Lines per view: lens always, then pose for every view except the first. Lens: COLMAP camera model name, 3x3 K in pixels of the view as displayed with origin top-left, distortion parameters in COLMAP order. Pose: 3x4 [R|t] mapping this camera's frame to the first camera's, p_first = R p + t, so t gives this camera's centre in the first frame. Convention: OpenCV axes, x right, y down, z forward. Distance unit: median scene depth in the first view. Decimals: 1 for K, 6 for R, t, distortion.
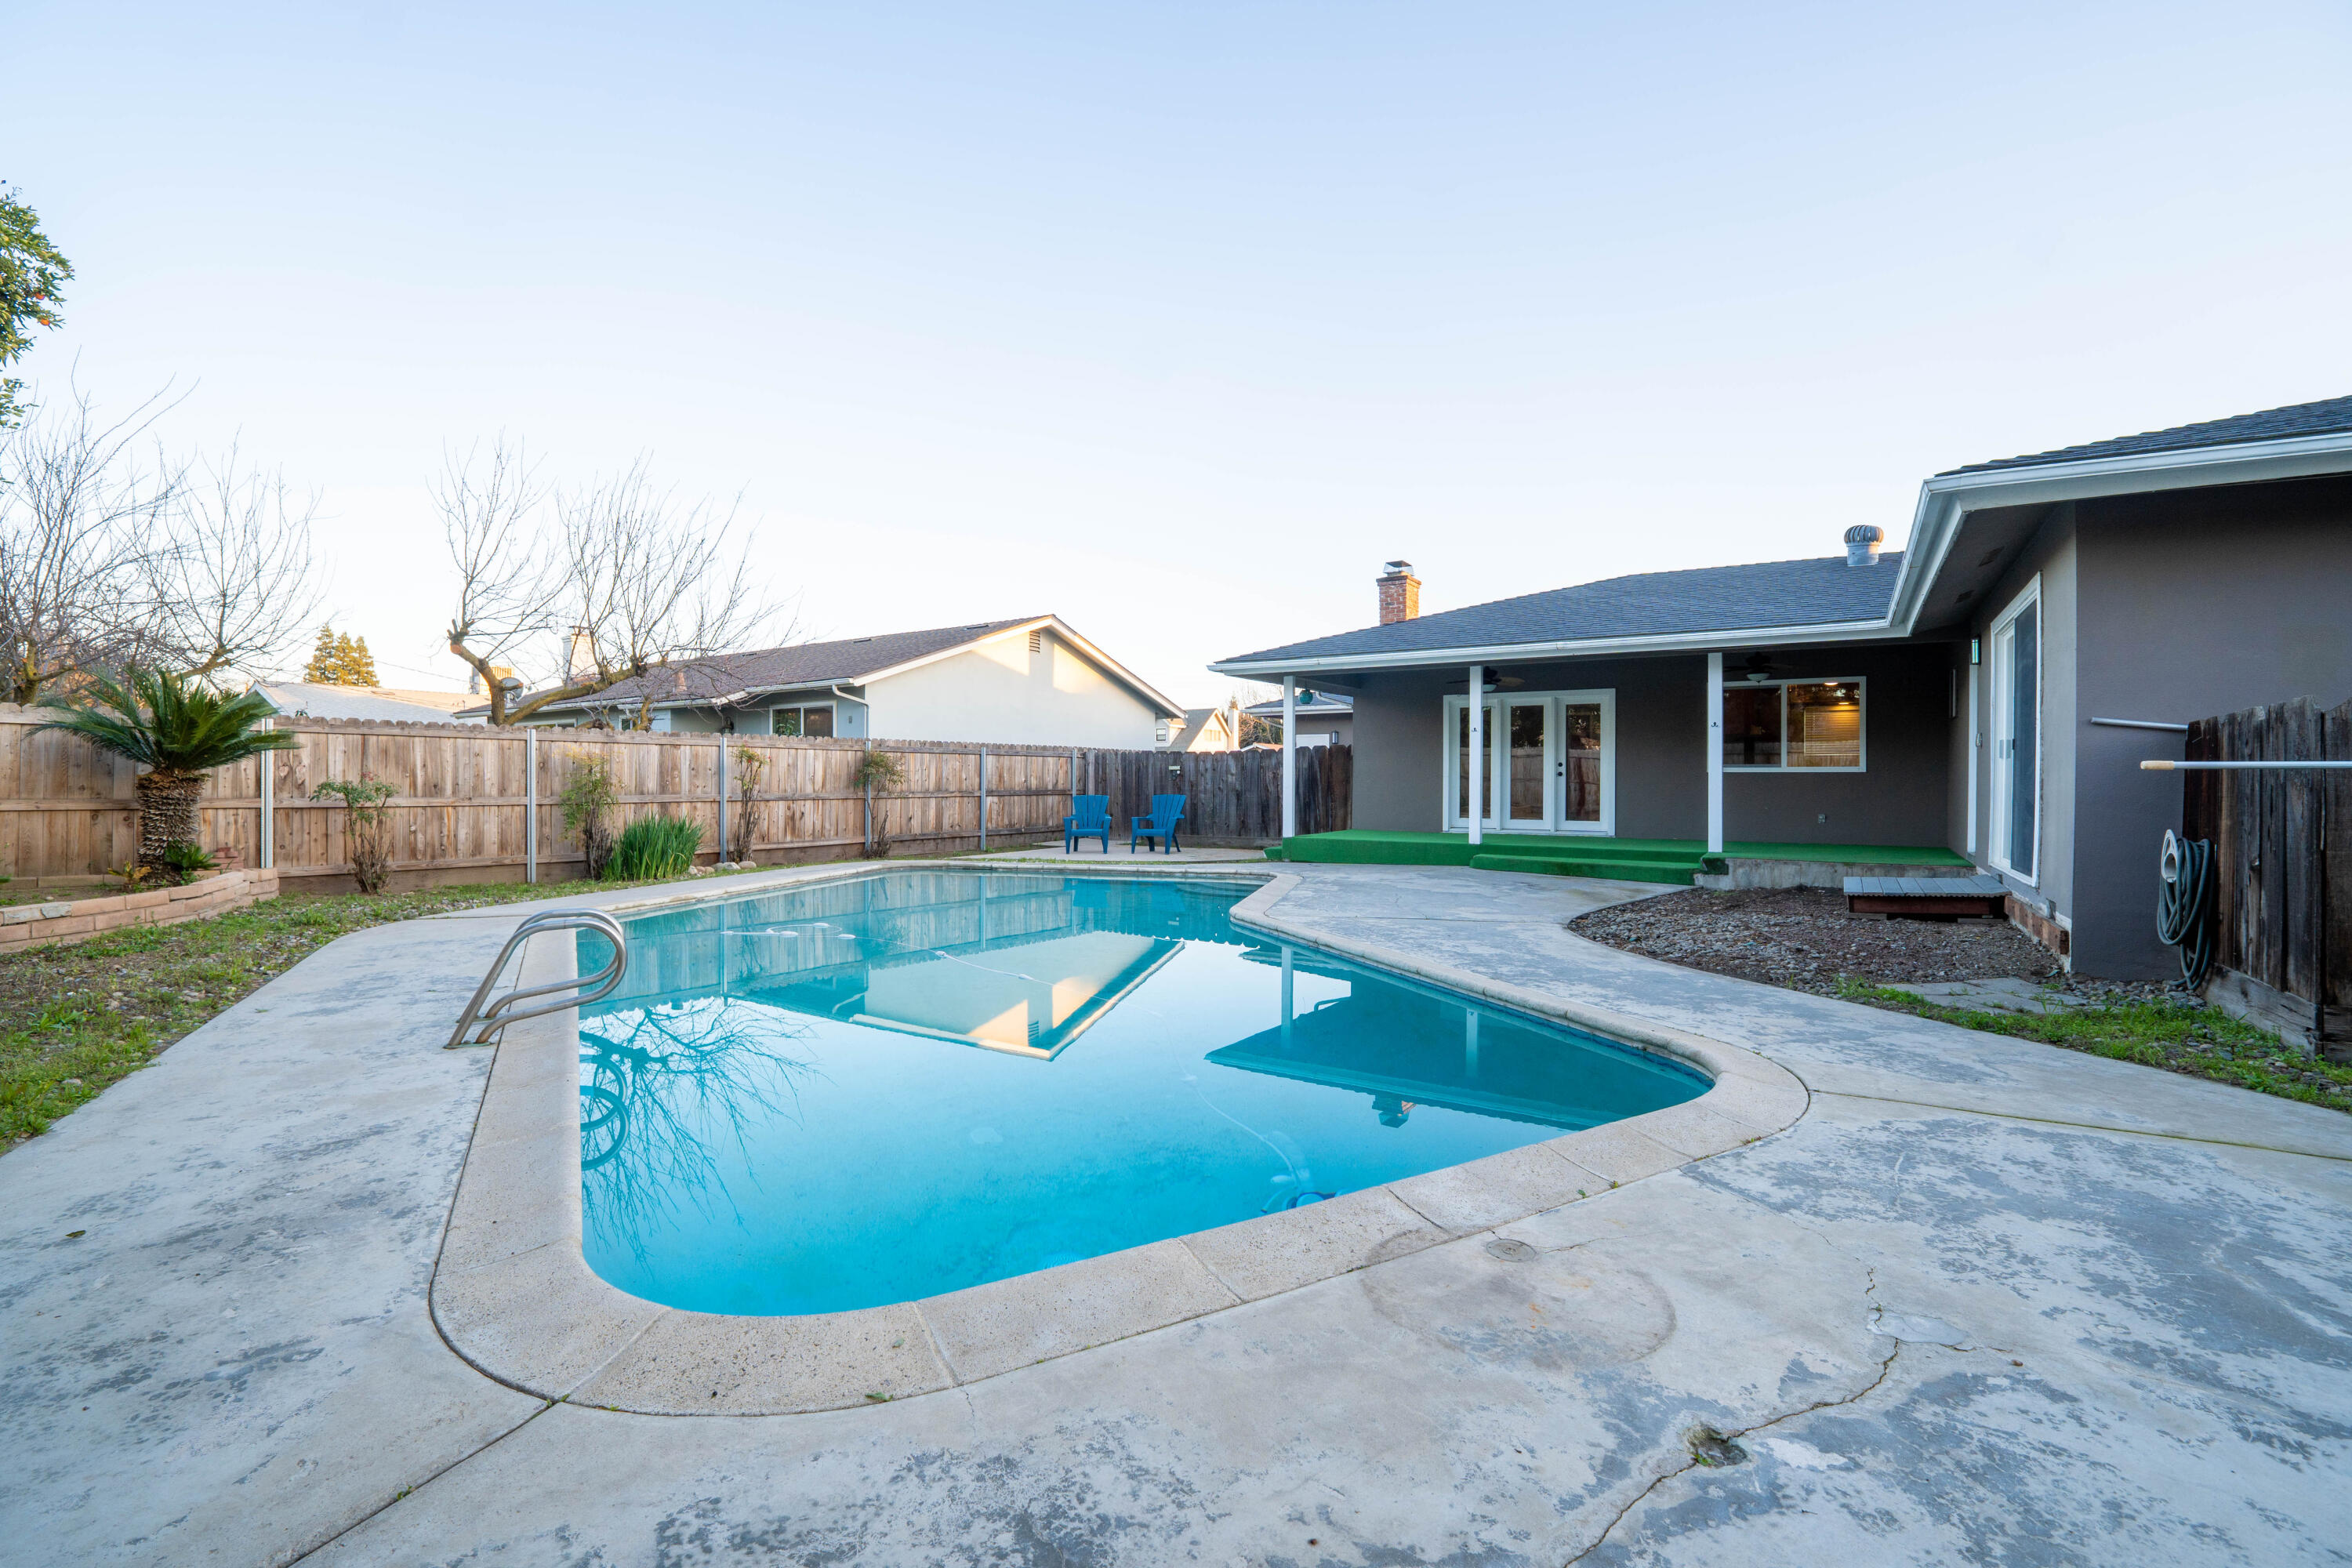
lens RADIAL K [[1041.8, 0, 1170.2], [0, 1041.8, 788.0], [0, 0, 1]] dist [-0.056396, 0.006237]
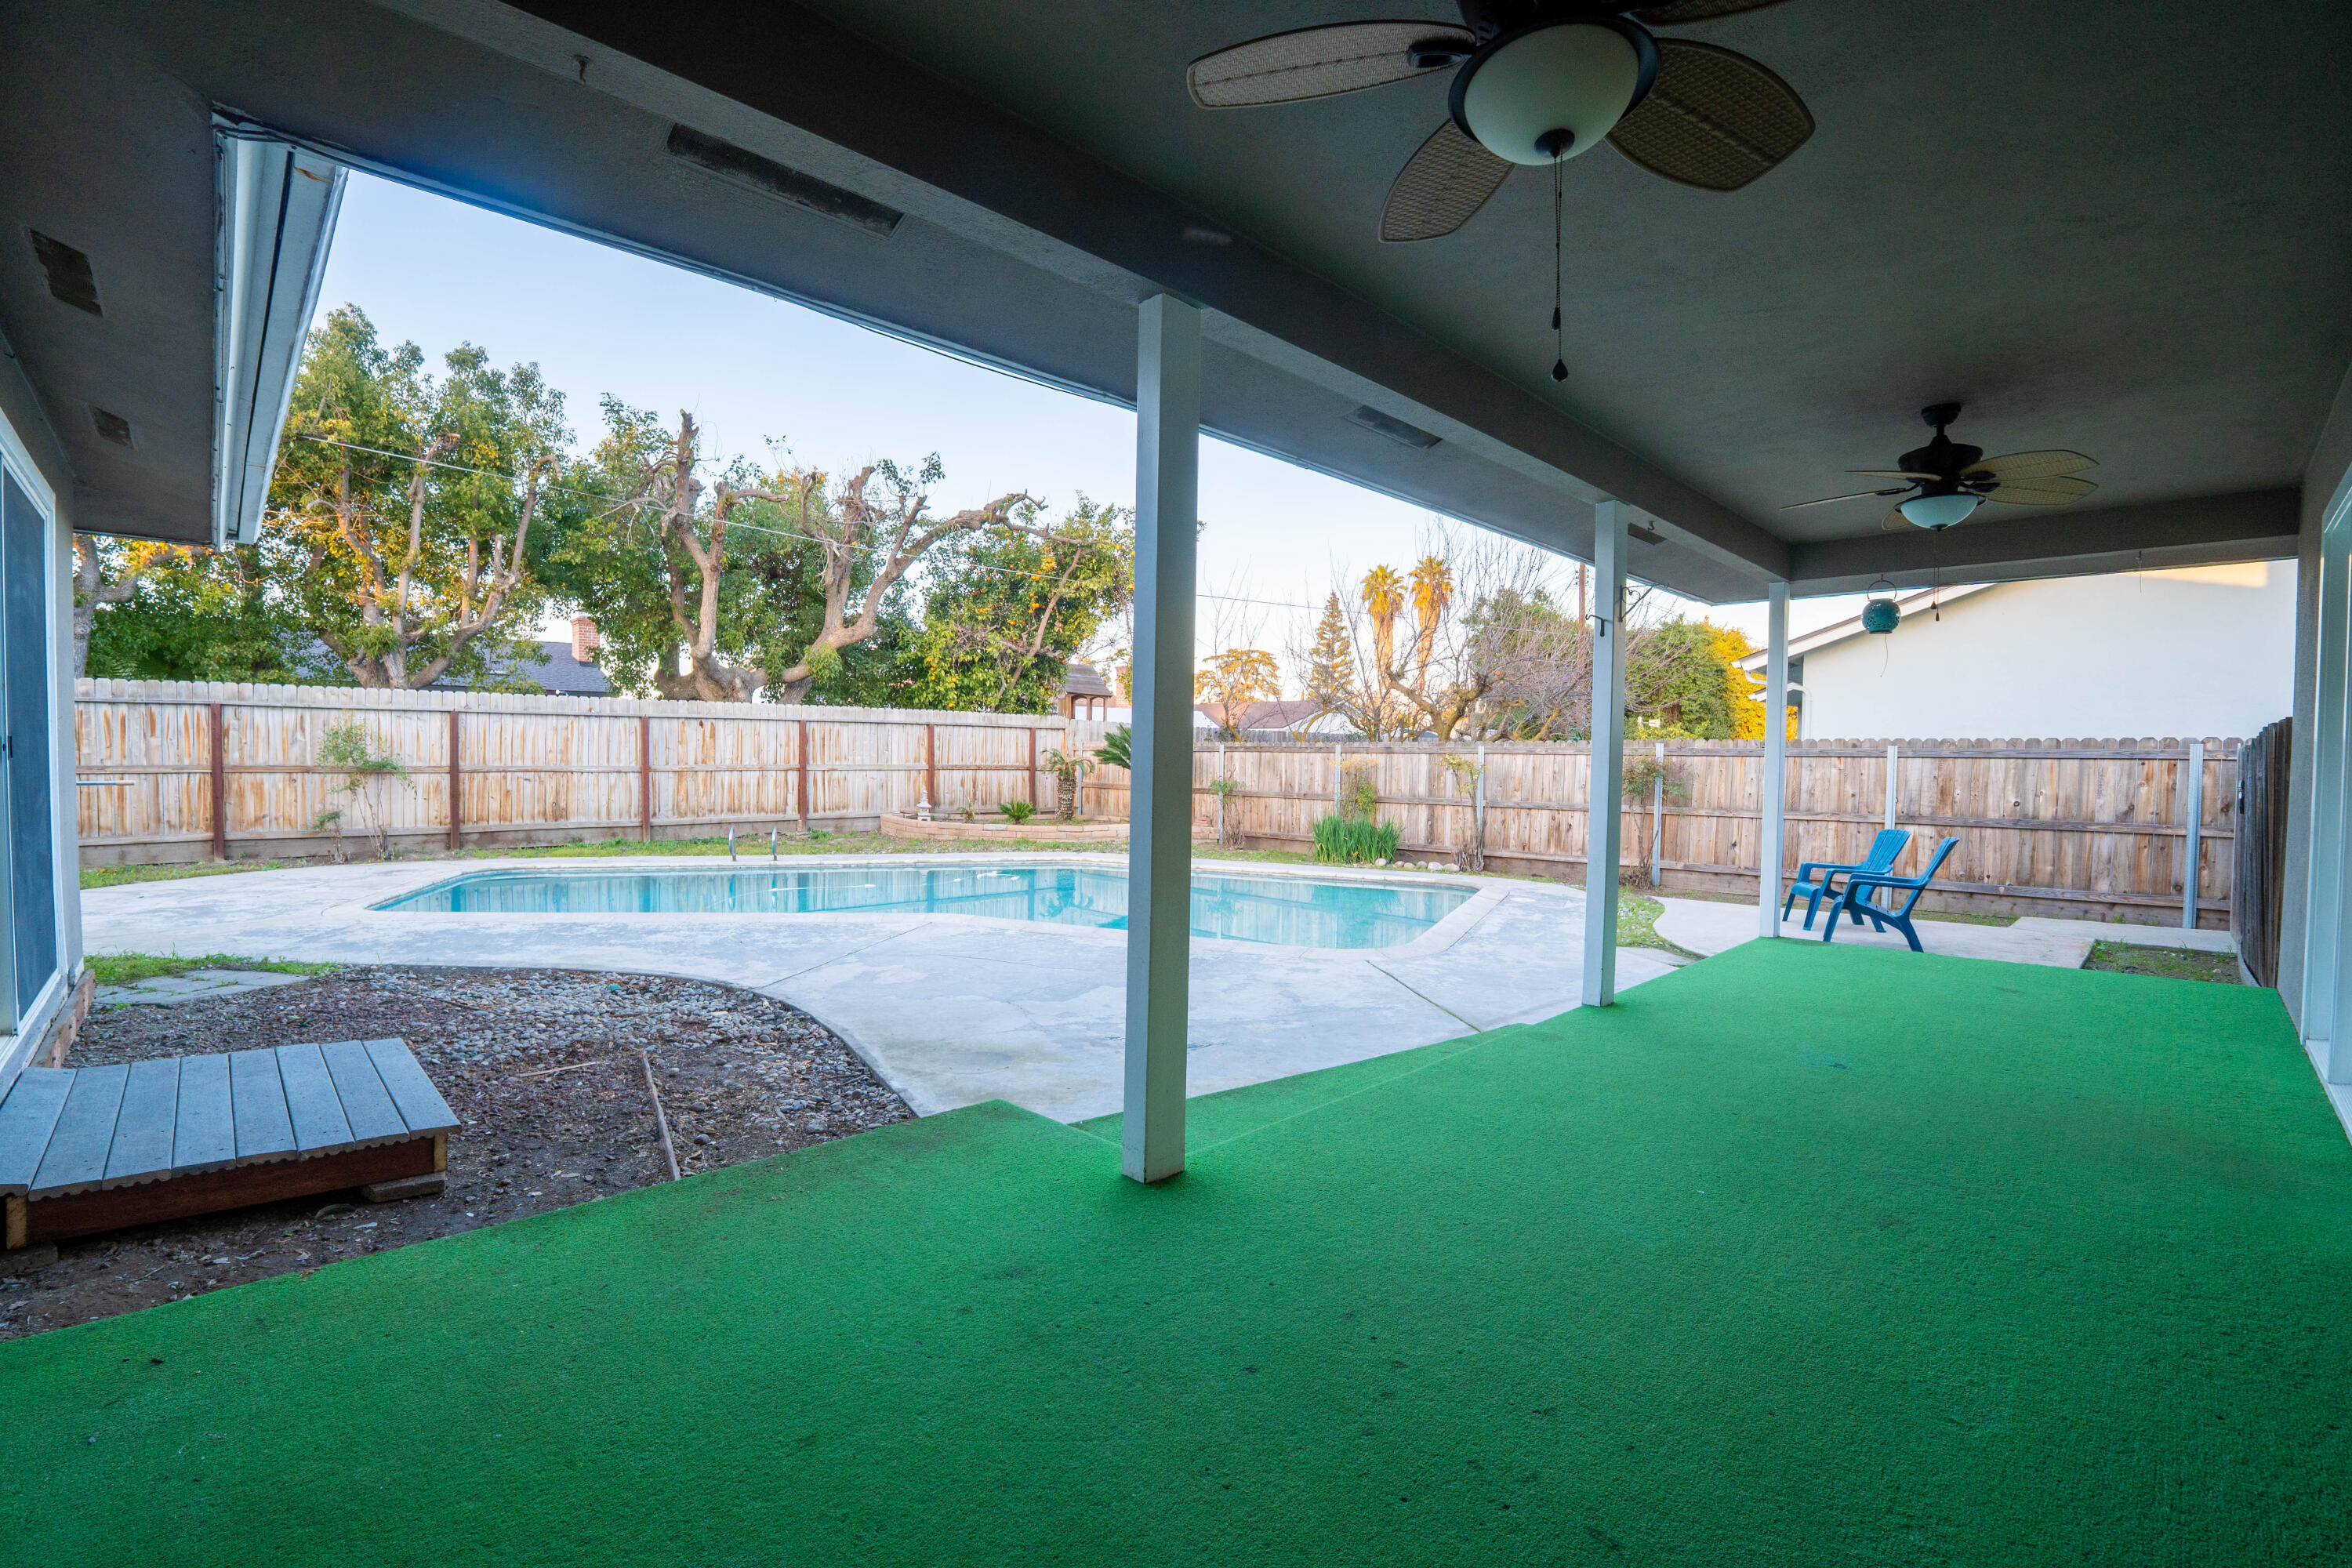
lens RADIAL K [[1041.8, 0, 1176.6], [0, 1041.8, 801.0], [0, 0, 1]] dist [-0.056396, 0.006237]
pose [[-0.207028, 0.033502, -0.977761, 0.524054], [-0.019198, 0.999082, 0.038298, -0.021894], [0.978147, 0.026700, -0.206195, 0.735256]]
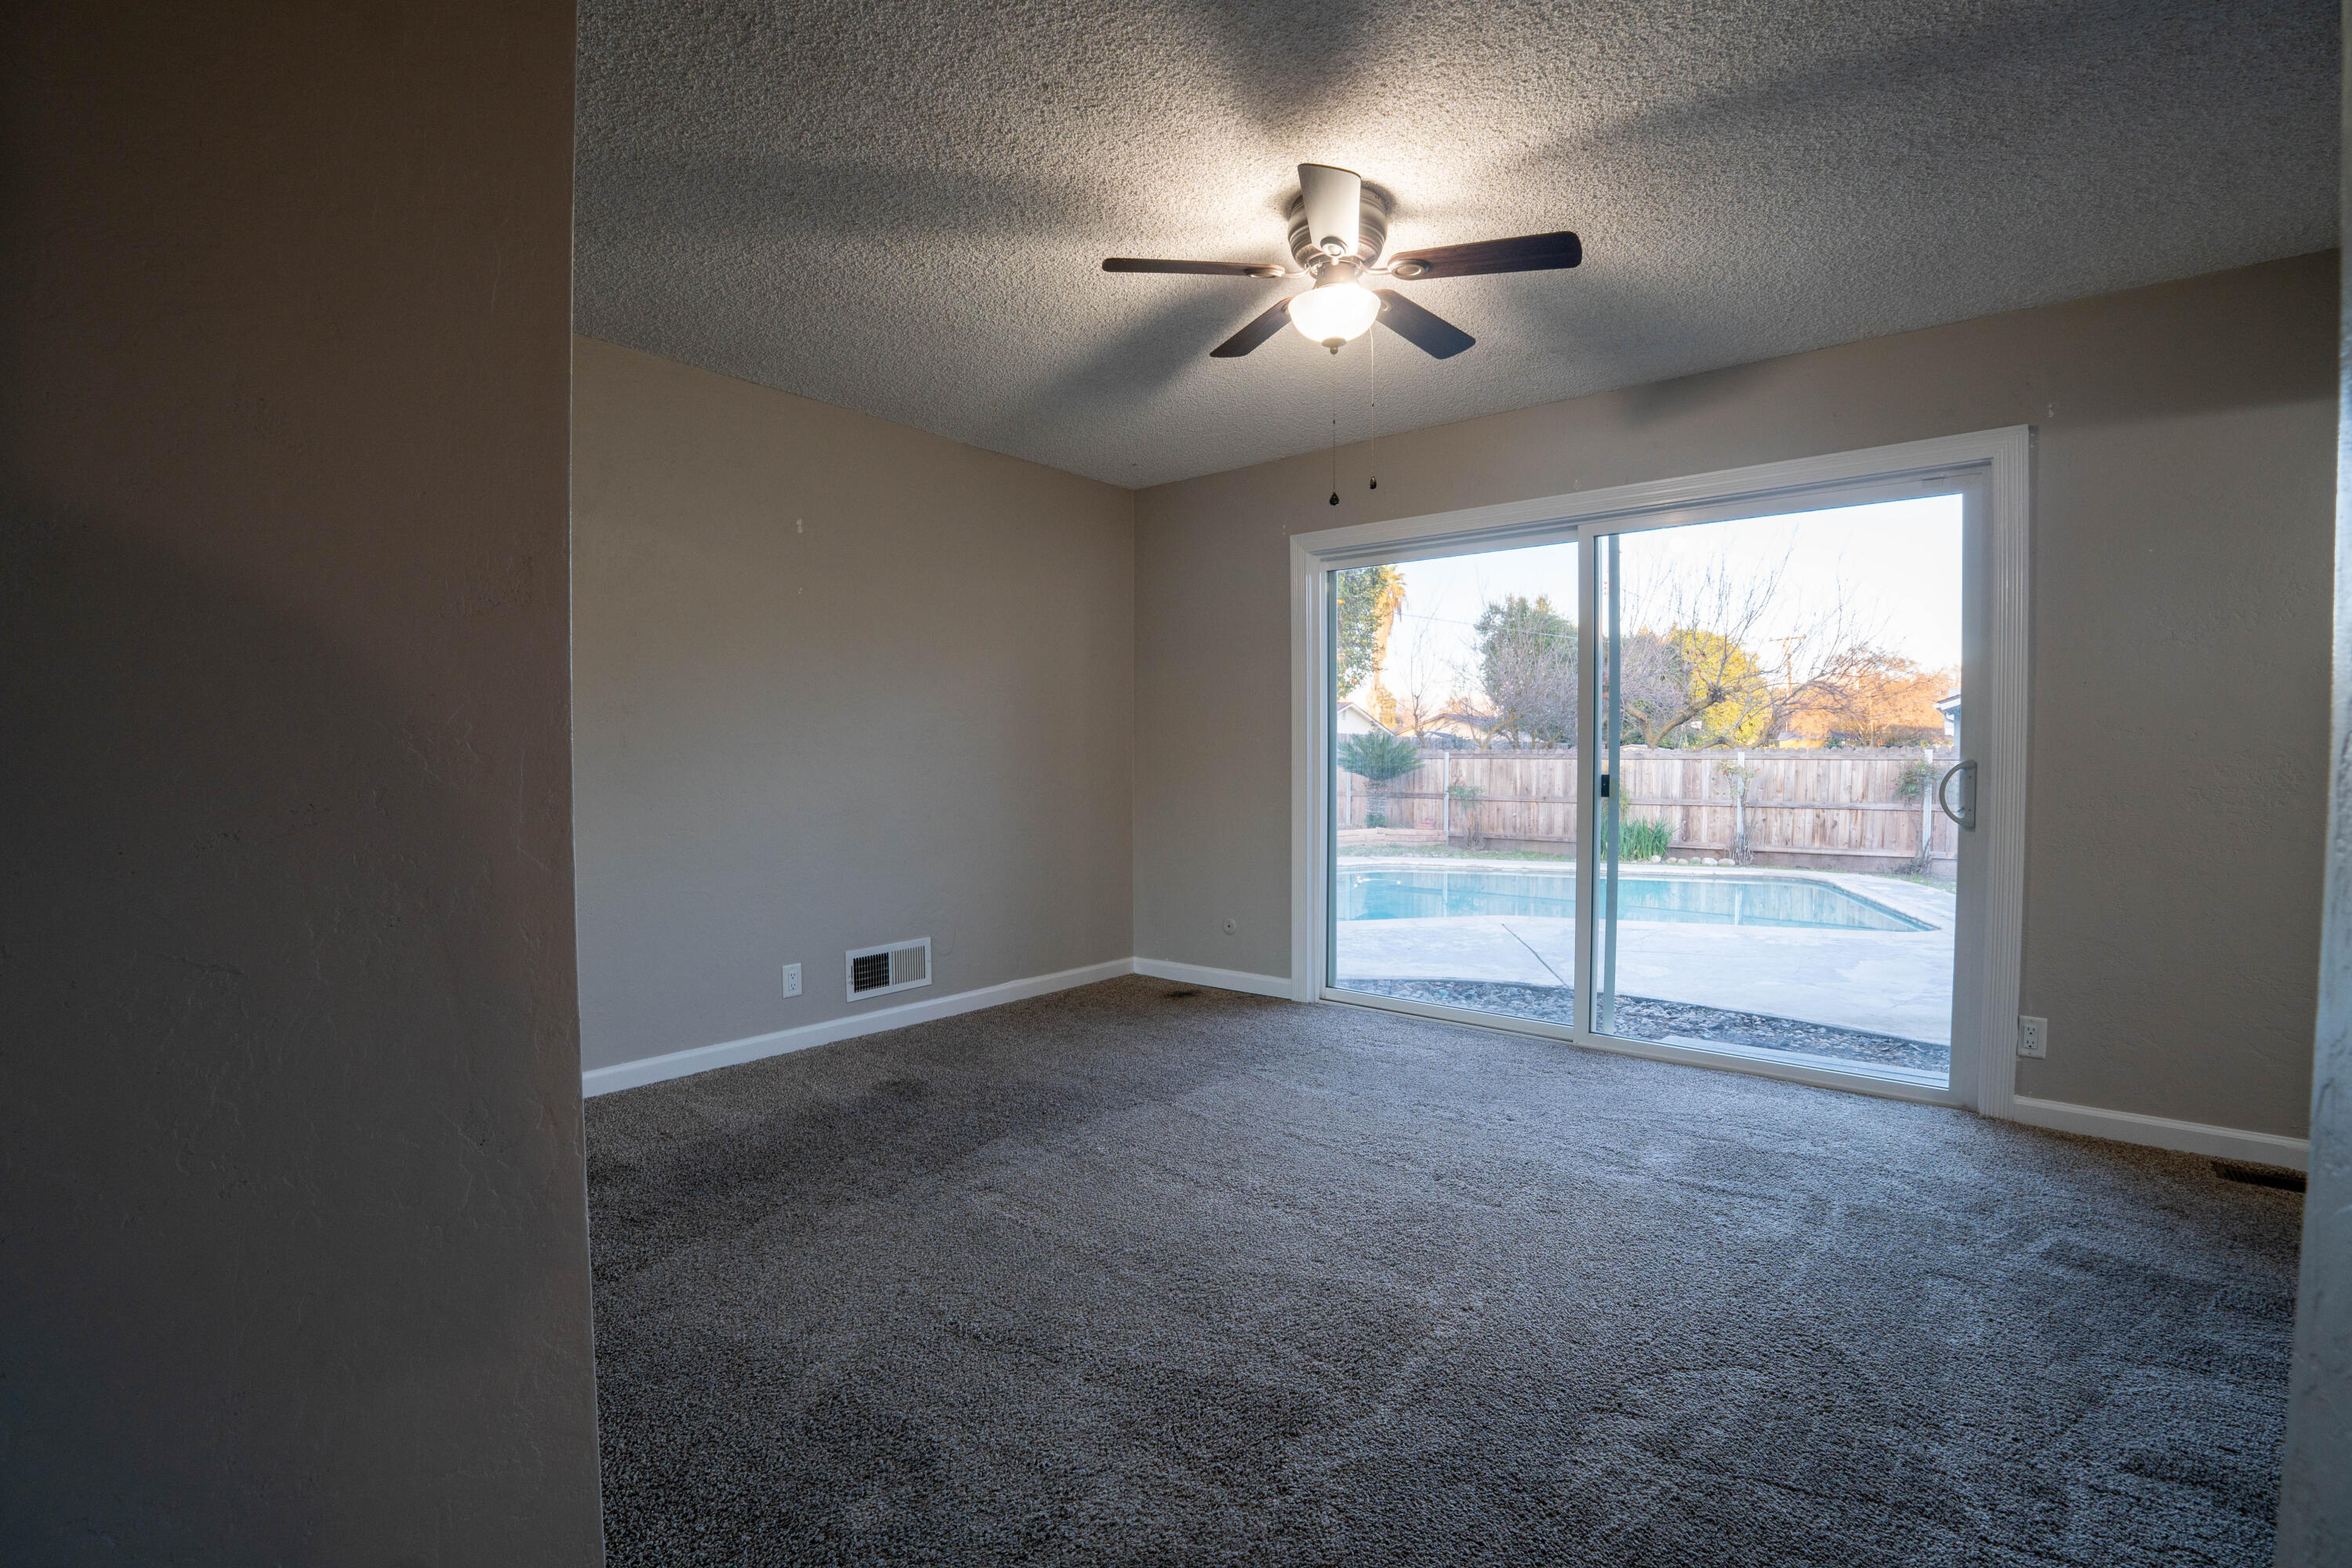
lens RADIAL K [[1041.8, 0, 1162.4], [0, 1041.8, 789.3], [0, 0, 1]] dist [-0.056396, 0.006237]
pose [[-0.122037, 0.024321, -0.992227, 0.636752], [-0.007829, 0.999645, 0.025465, -0.025189], [0.992495, 0.010876, -0.121804, 0.395256]]
